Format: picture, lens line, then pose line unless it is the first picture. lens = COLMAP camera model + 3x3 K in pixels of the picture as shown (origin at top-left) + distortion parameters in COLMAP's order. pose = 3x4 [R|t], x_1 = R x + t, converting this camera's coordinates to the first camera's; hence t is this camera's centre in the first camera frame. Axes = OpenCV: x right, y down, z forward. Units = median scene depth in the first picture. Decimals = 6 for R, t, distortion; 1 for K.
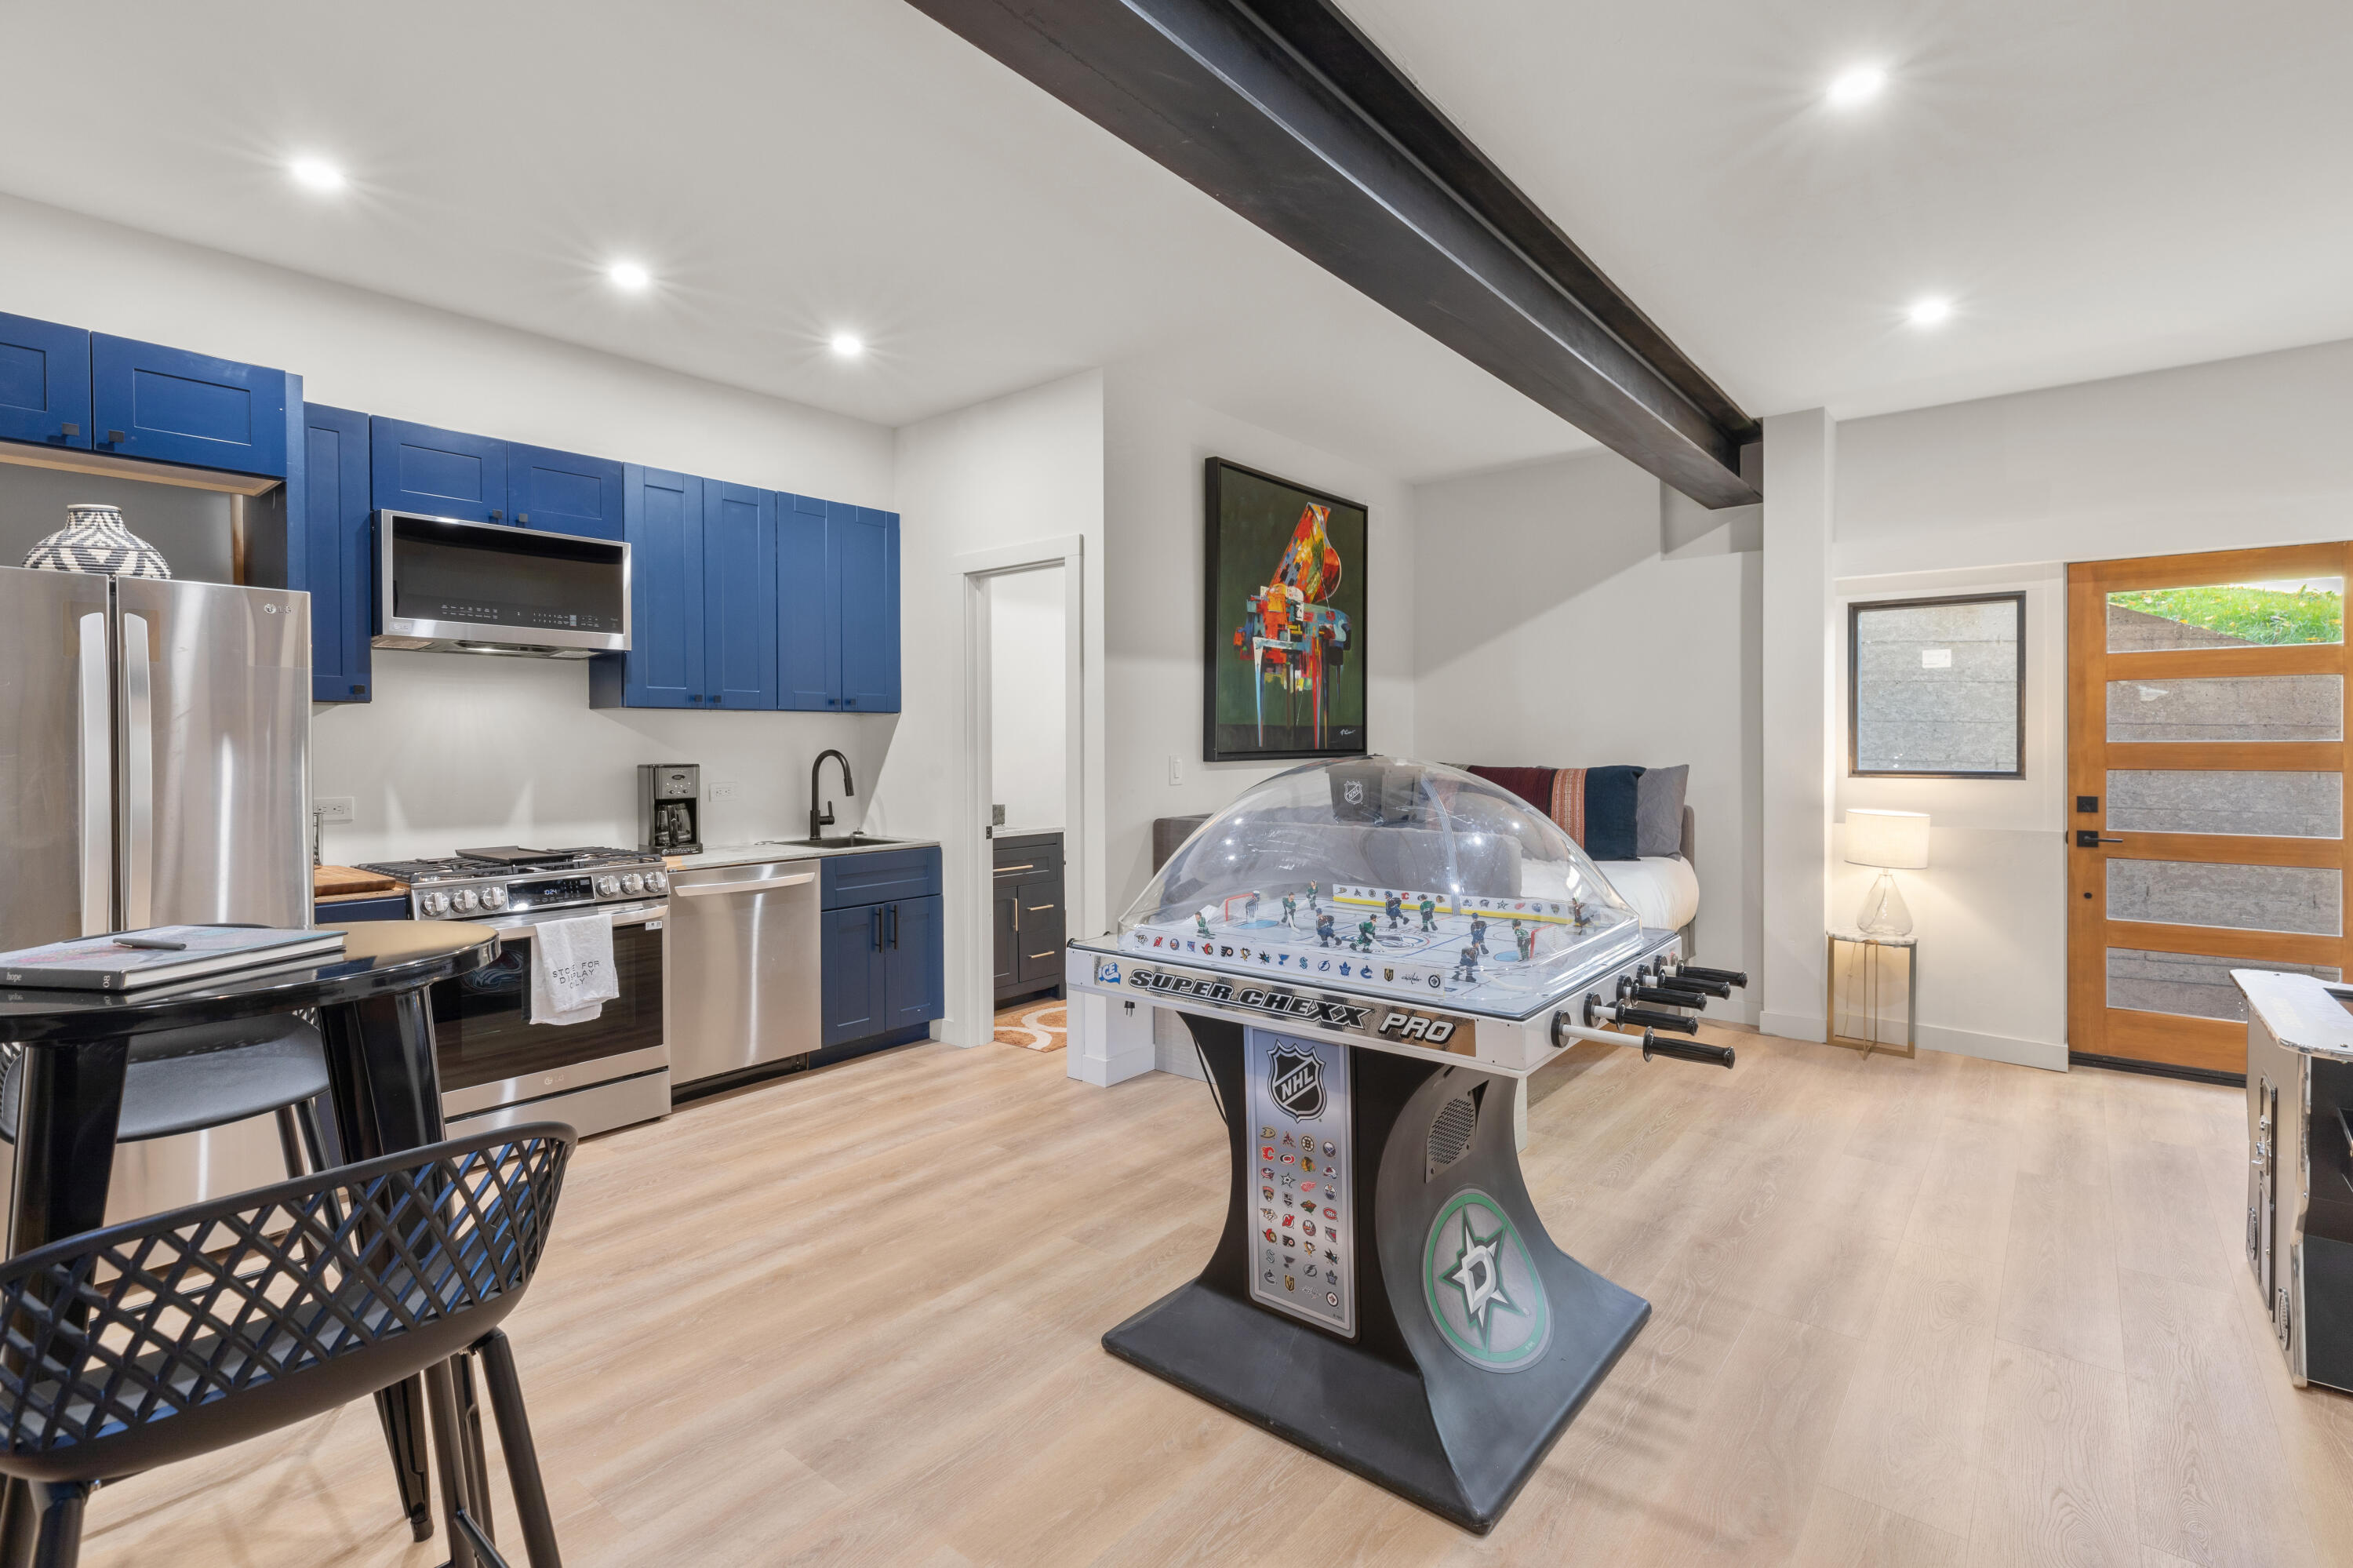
lens RADIAL K [[1085.3, 0, 1177.7], [0, 1085.3, 738.8], [0, 0, 1]] dist [0.002980, 0.000254]
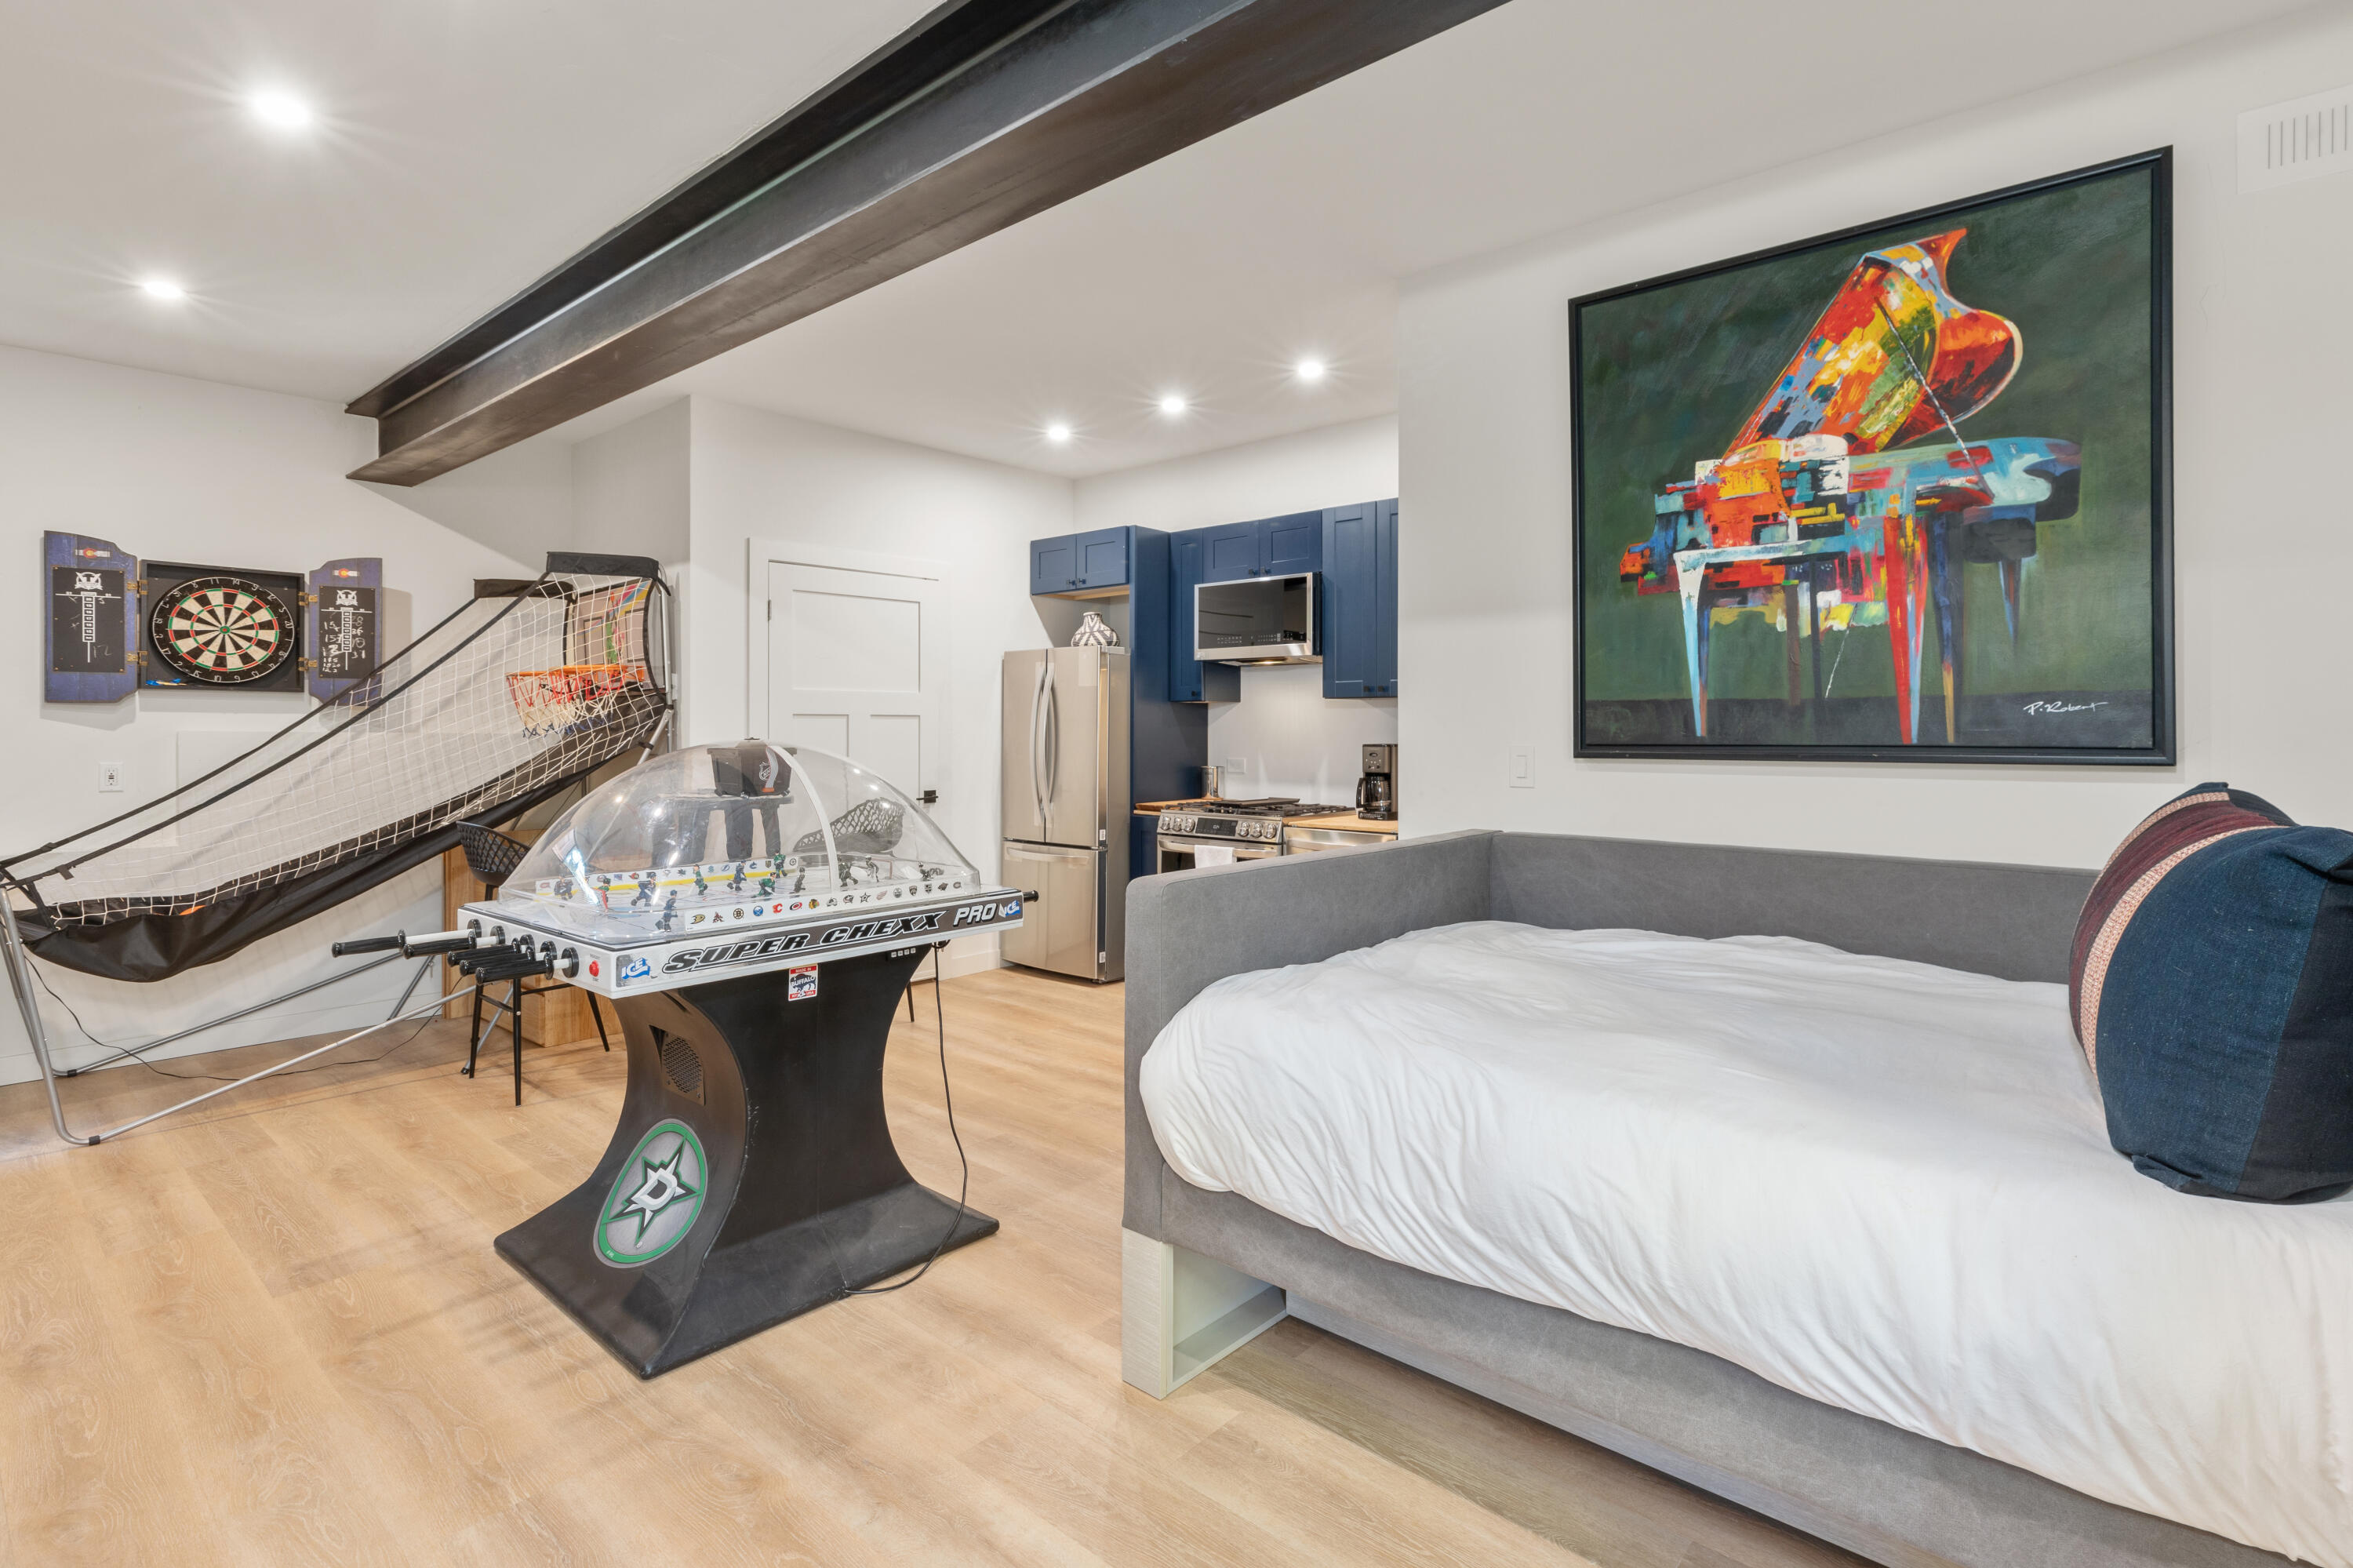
lens RADIAL K [[1051.8, 0, 1178.0], [0, 1051.8, 727.8], [0, 0, 1]] dist [-0.001865, -0.000502]
pose [[0.001560, 0.003856, -0.999991, 0.637274], [0.000493, 0.999992, 0.003857, 0.000313], [0.999999, -0.000499, 0.001558, 0.711741]]
